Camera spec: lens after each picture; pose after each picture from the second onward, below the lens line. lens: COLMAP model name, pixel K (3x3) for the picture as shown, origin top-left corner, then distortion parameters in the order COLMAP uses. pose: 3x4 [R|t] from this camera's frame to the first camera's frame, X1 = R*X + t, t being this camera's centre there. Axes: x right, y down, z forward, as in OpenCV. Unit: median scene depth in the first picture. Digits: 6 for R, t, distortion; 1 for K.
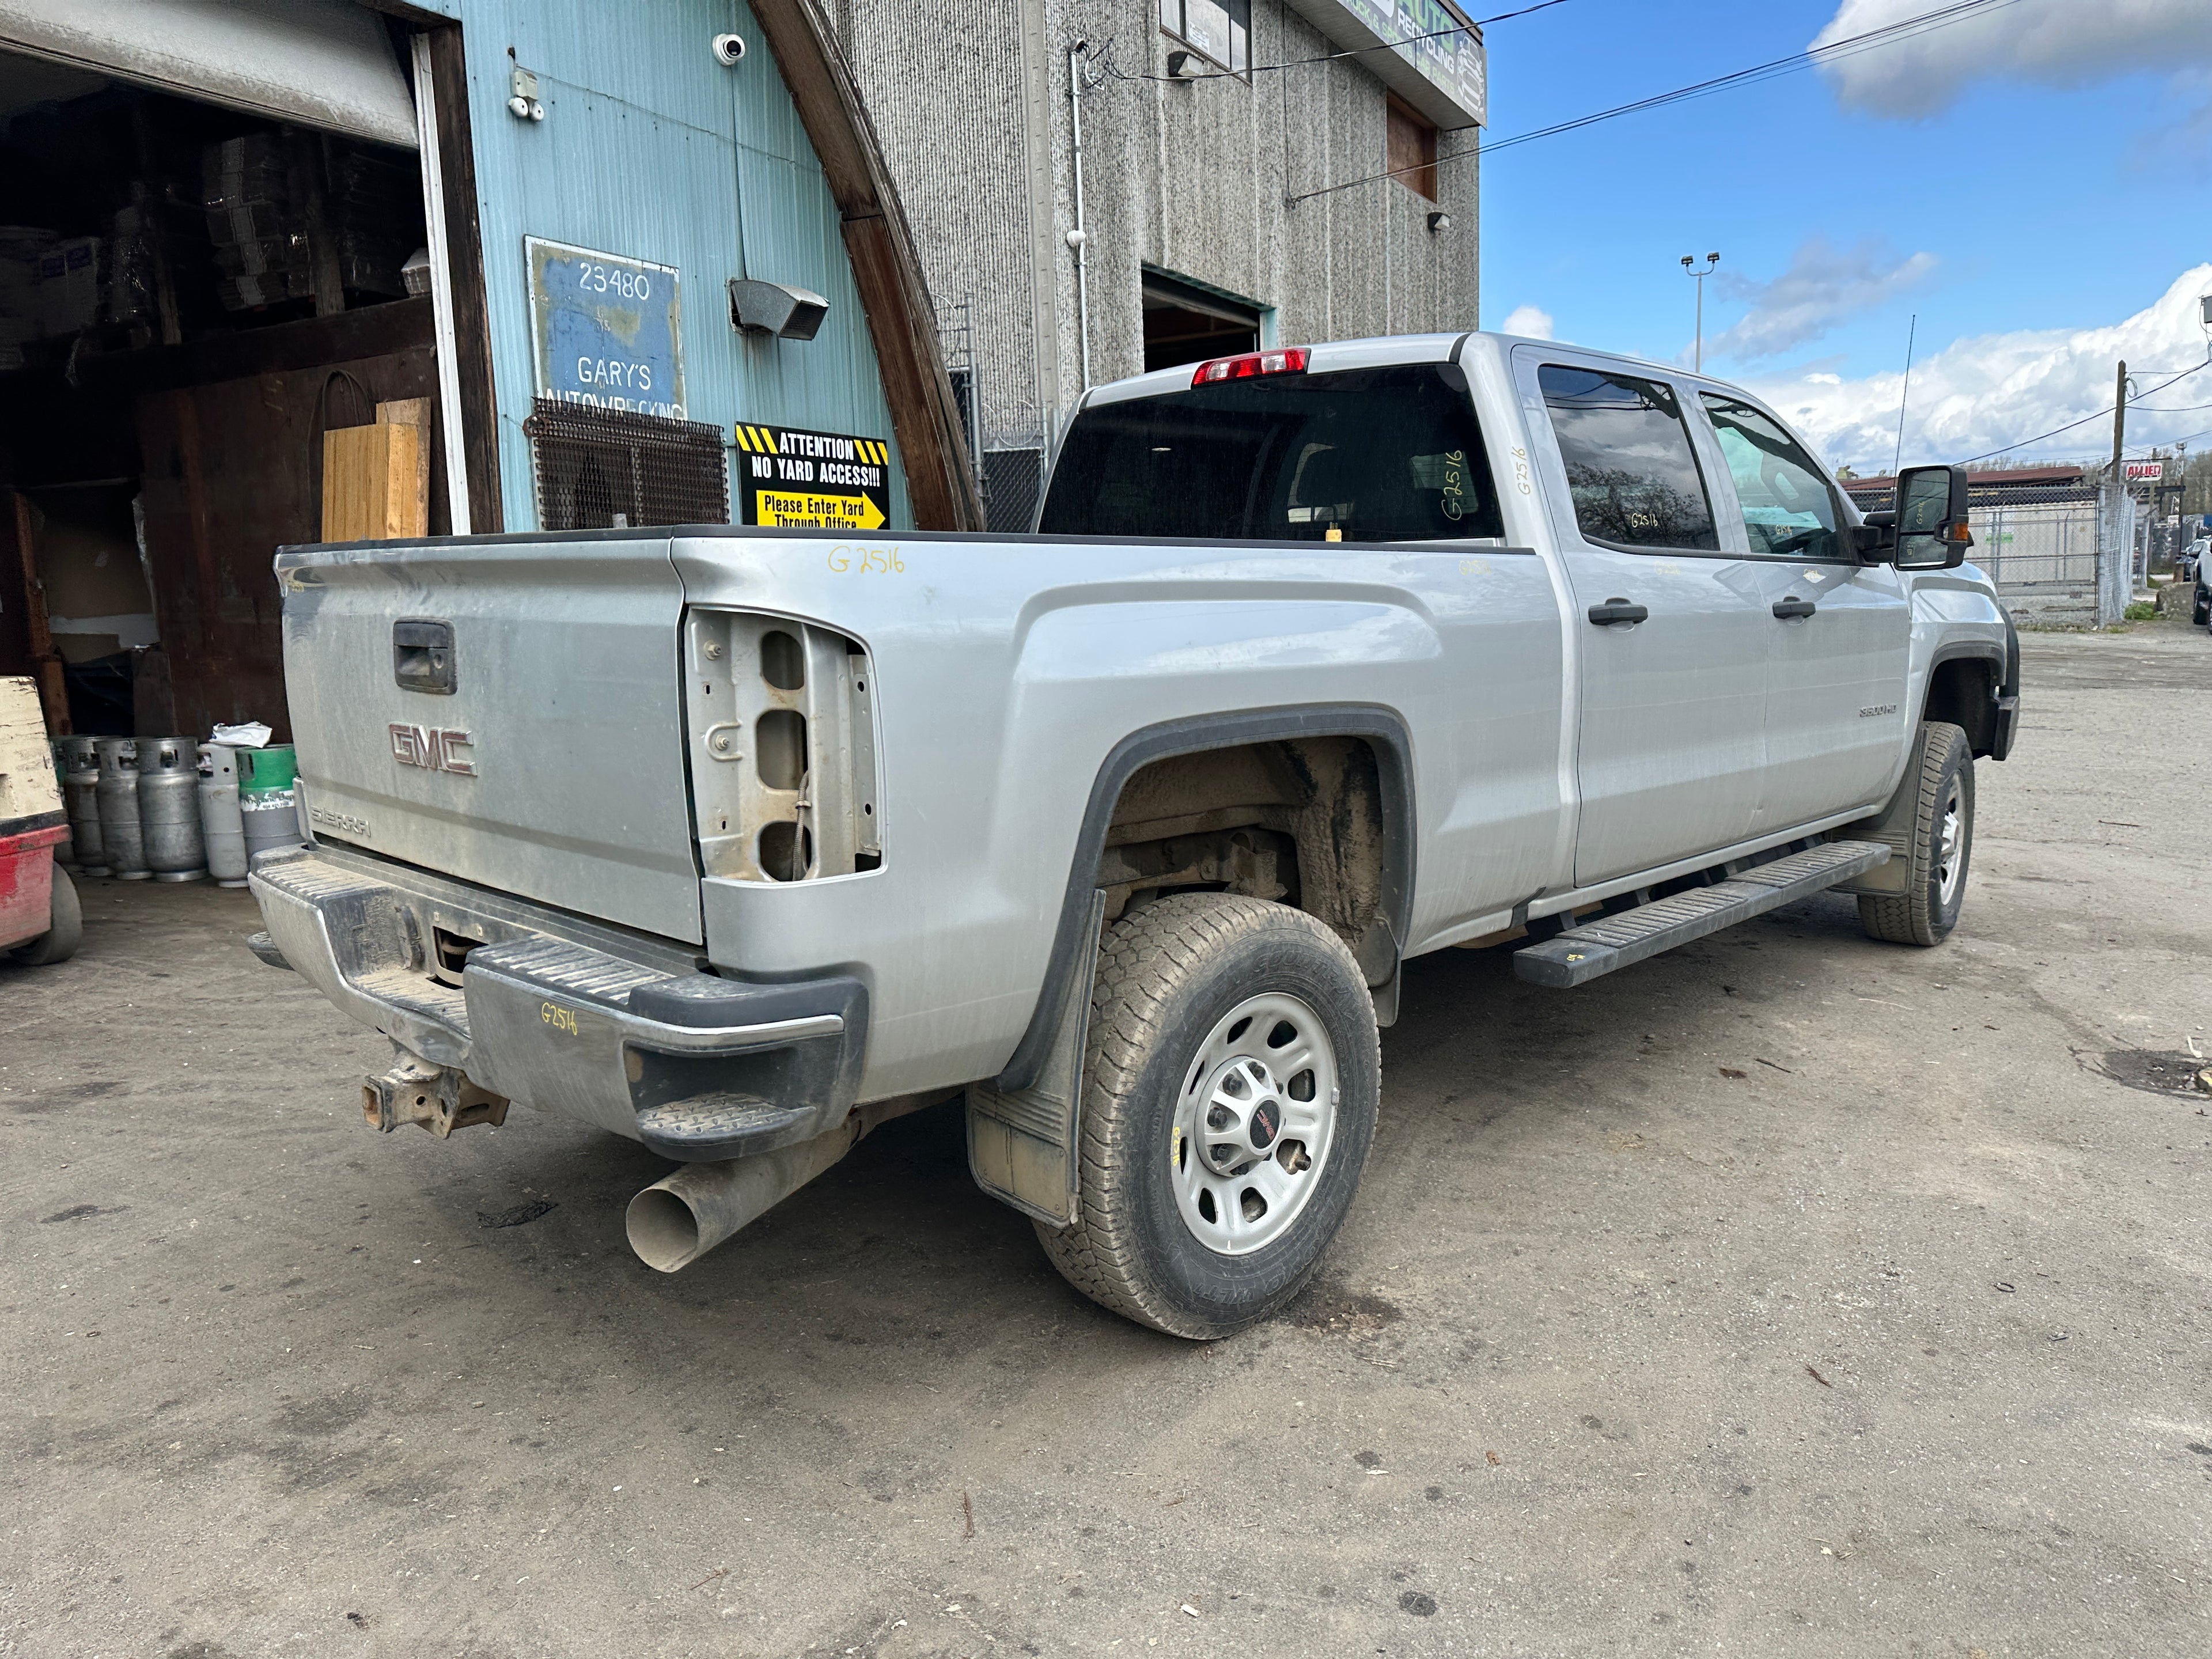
lens RADIAL K [[1546.9, 0, 1115.7], [0, 1546.9, 820.2], [0, 0, 1]] dist [0.072536, -0.102770]
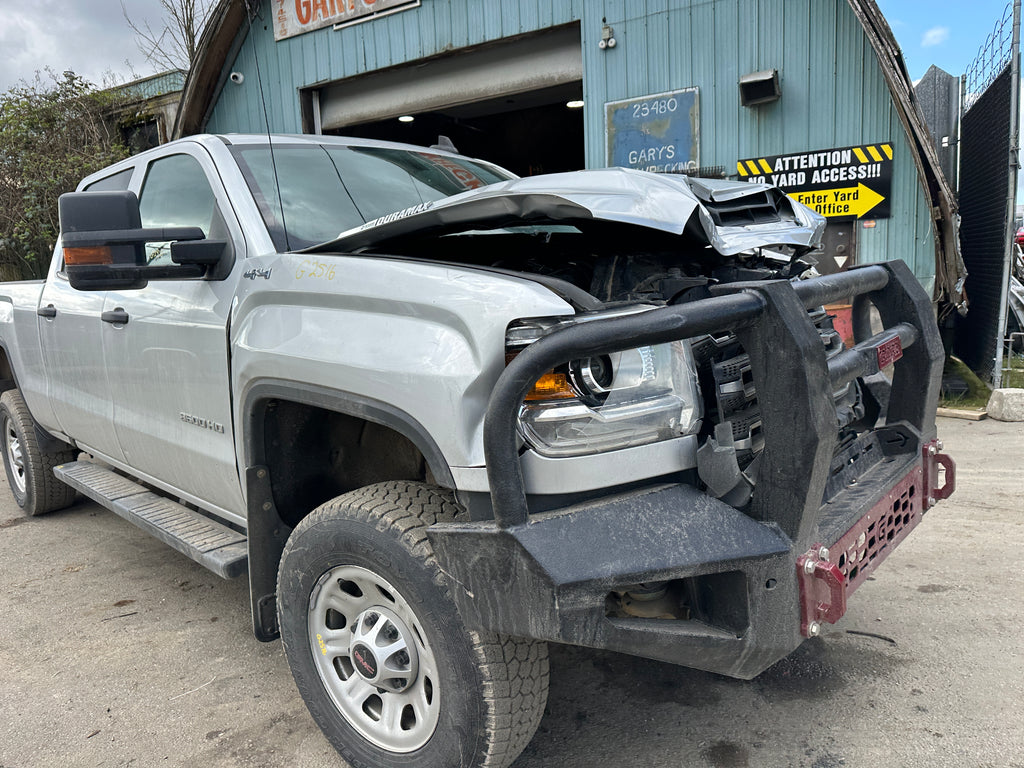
lens RADIAL K [[729.0, 0, 515.4], [0, 729.0, 384.6], [0, 0, 1]] dist [0.003408, -0.002530]
pose [[-0.002163, 0.172711, -0.984970, 0.695363], [-0.097705, 0.980223, 0.172093, -0.142919], [0.995213, 0.096608, 0.014755, 0.872706]]
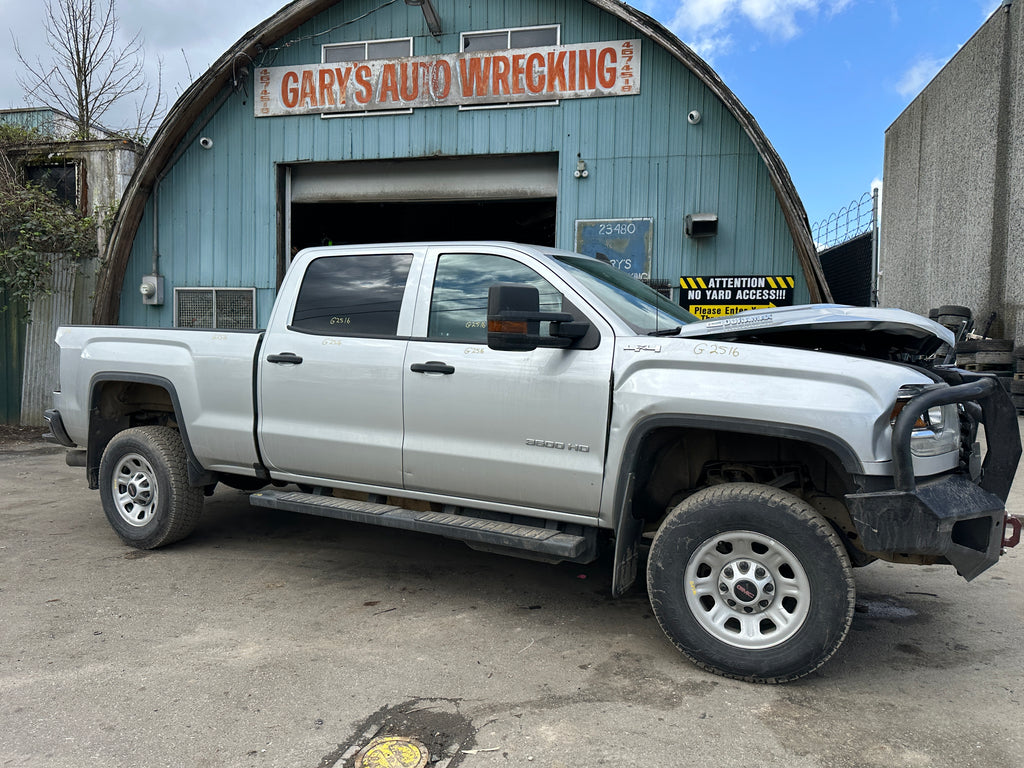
lens RADIAL K [[715.7, 0, 515.9], [0, 715.7, 385.1], [0, 0, 1]] dist [0.124785, -0.223049]
pose [[0.285320, 0.079310, -0.955145, 0.815010], [-0.170203, 0.984923, 0.030940, -0.102252], [0.943199, 0.153740, 0.294517, 0.552842]]
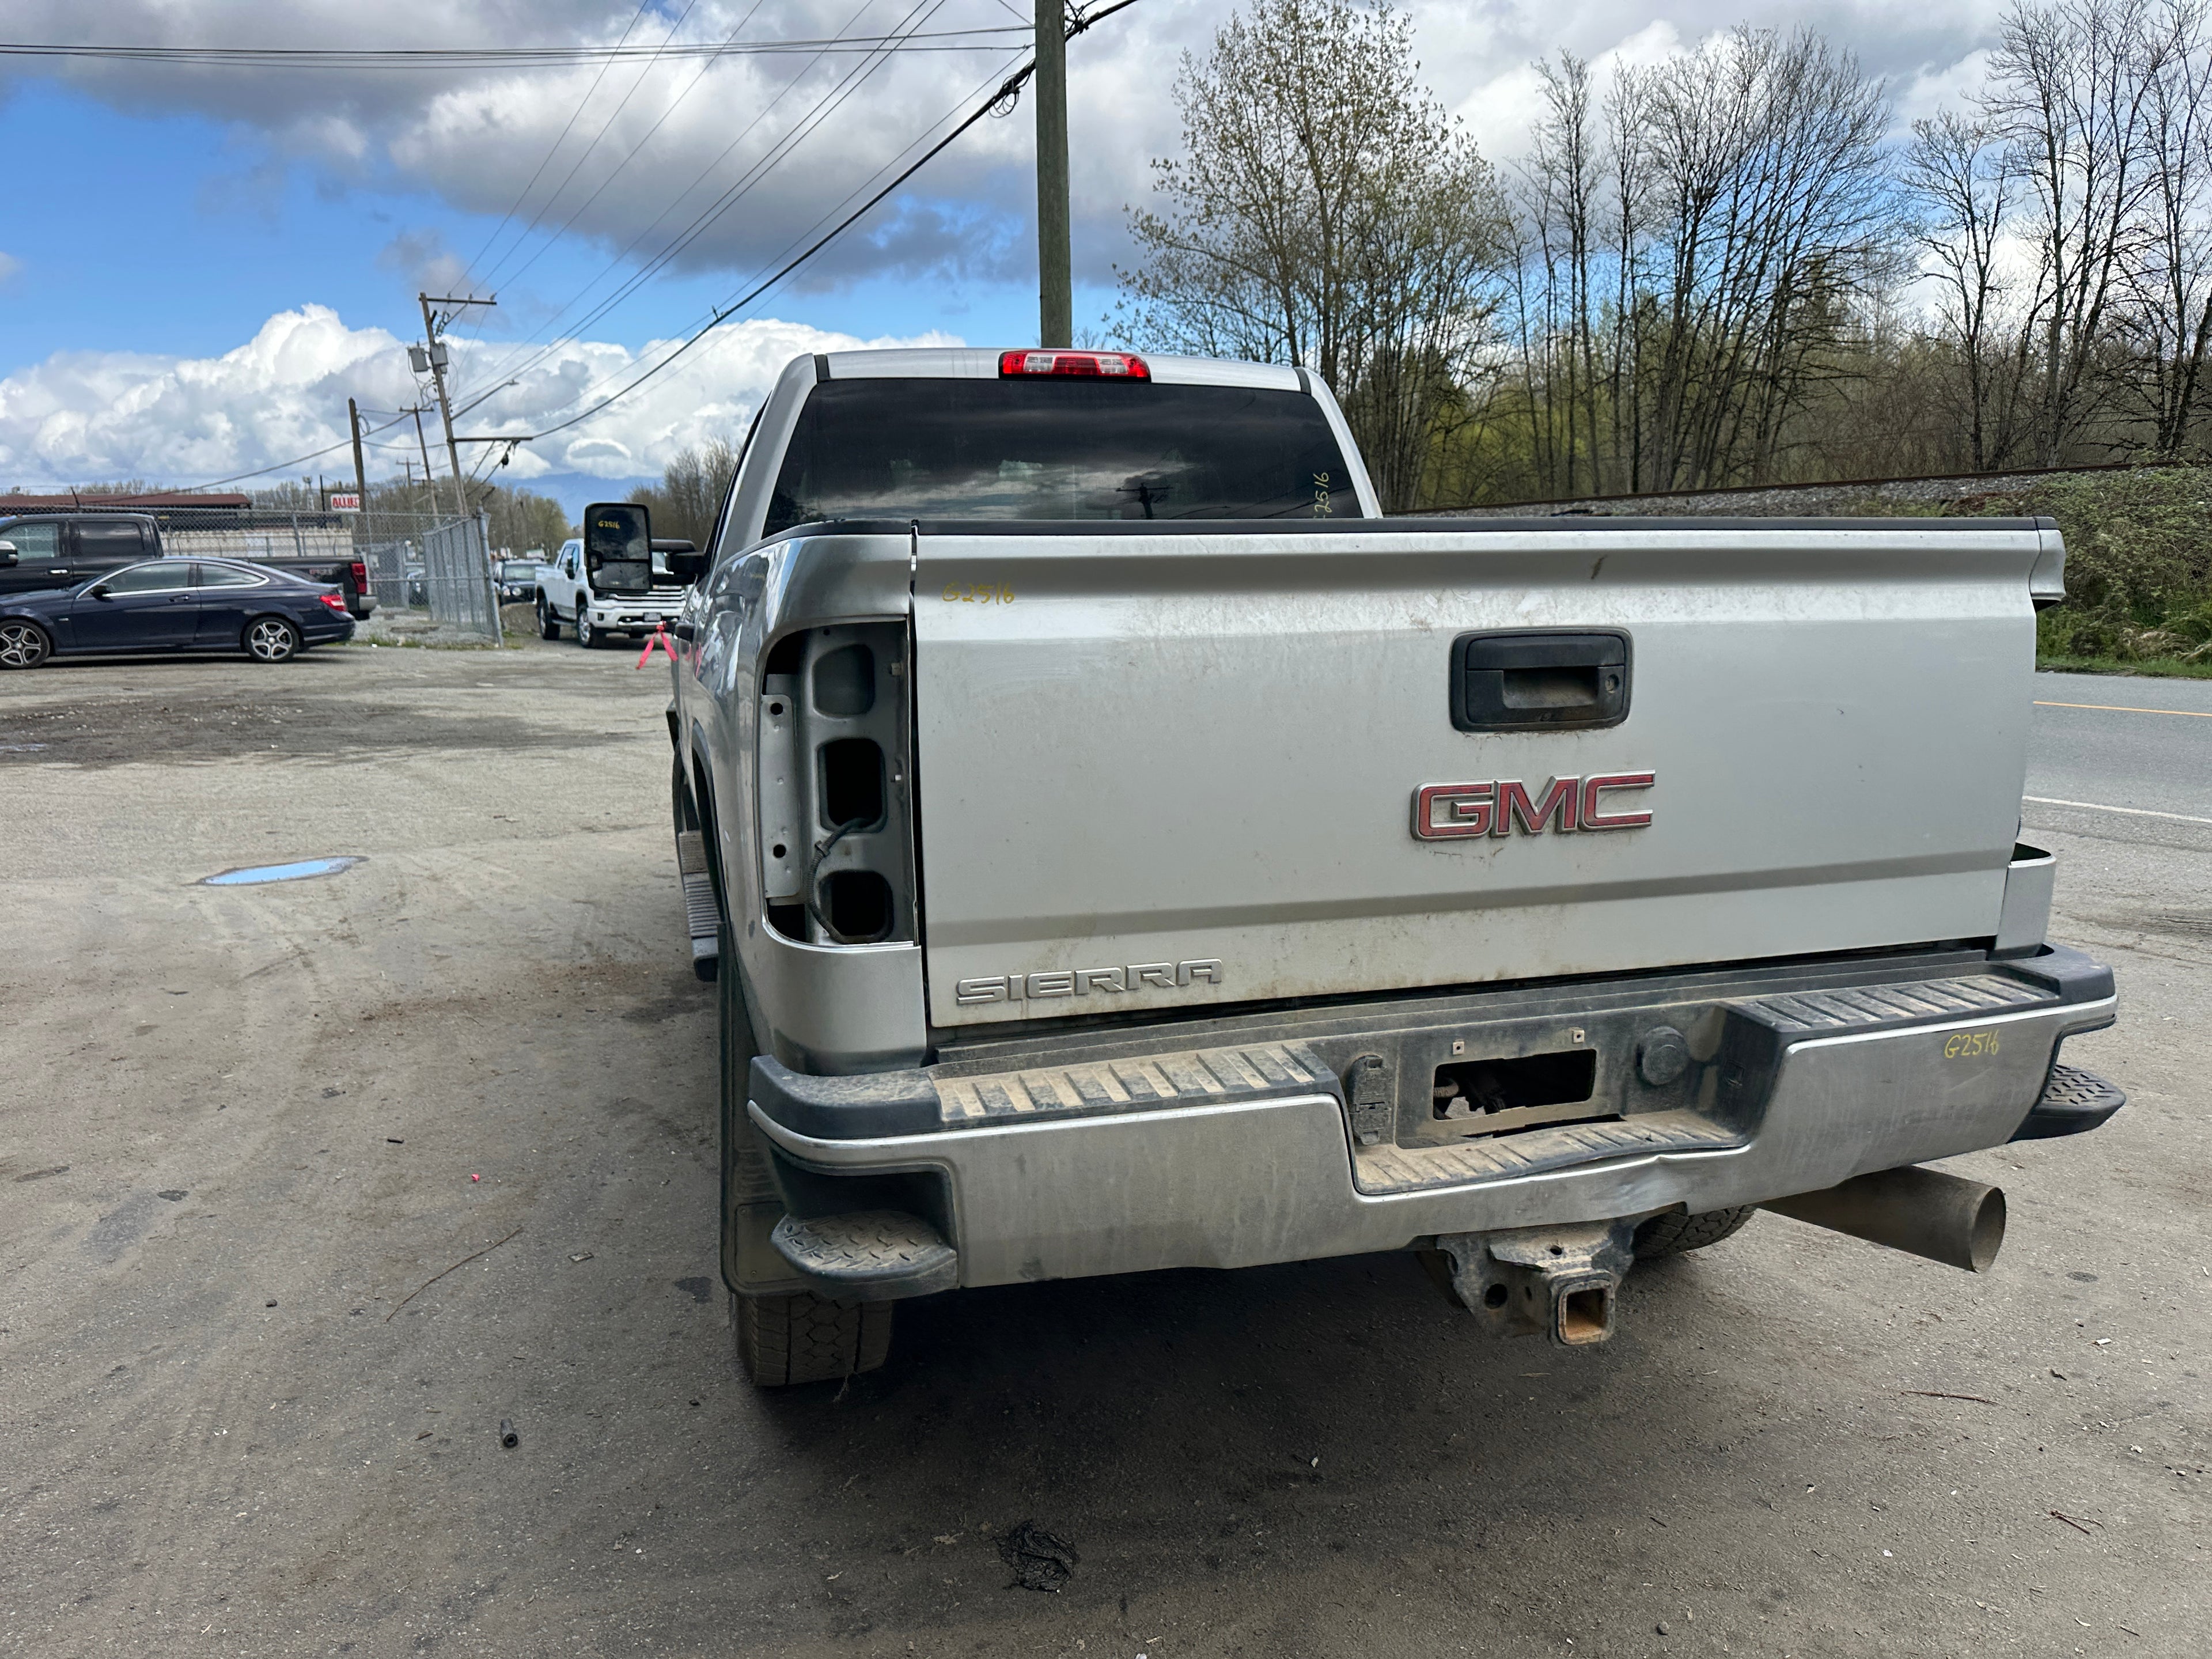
lens RADIAL K [[1565.7, 0, 1112.5], [0, 1565.7, 815.2], [0, 0, 1]] dist [0.017268, -0.019350]
pose [[0.489929, -0.123672, 0.862945, -0.463419], [0.140417, 0.988156, 0.061896, -0.045699], [-0.860379, 0.090847, 0.501492, 0.319097]]
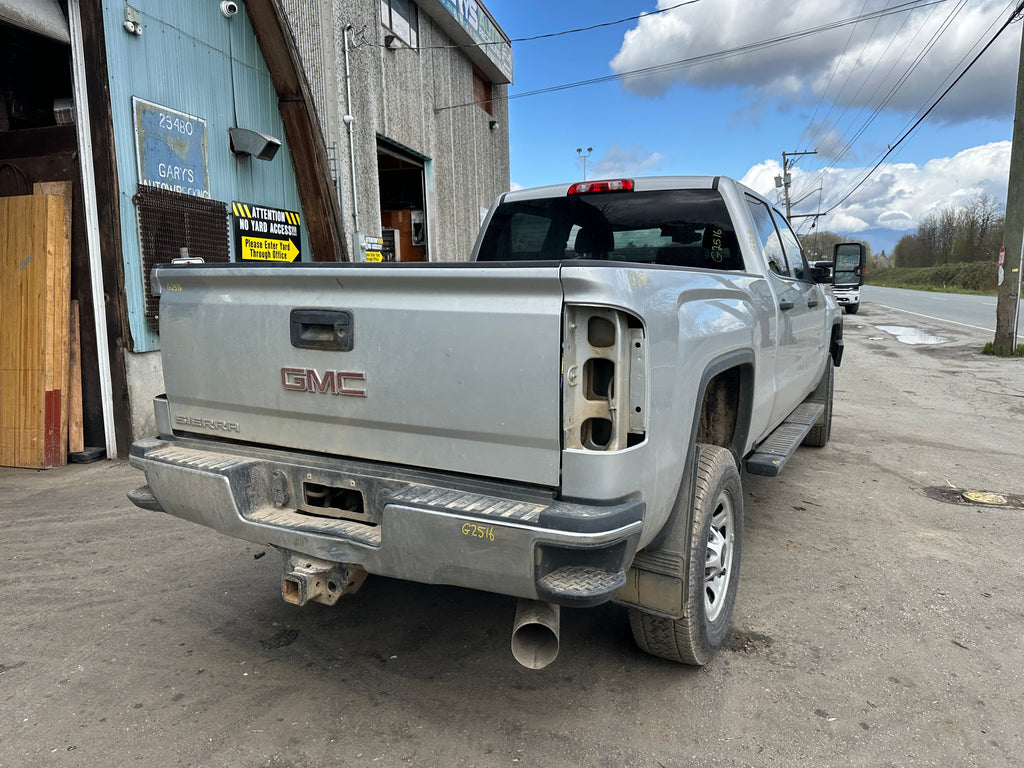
lens RADIAL K [[719.0, 0, 516.9], [0, 719.0, 376.7], [0, 0, 1]] dist [0.063149, -0.085644]
pose [[0.961533, -0.021945, 0.273810, -0.178765], [0.029377, 0.999302, -0.023075, -0.010237], [-0.273112, 0.030231, 0.961507, 0.063239]]
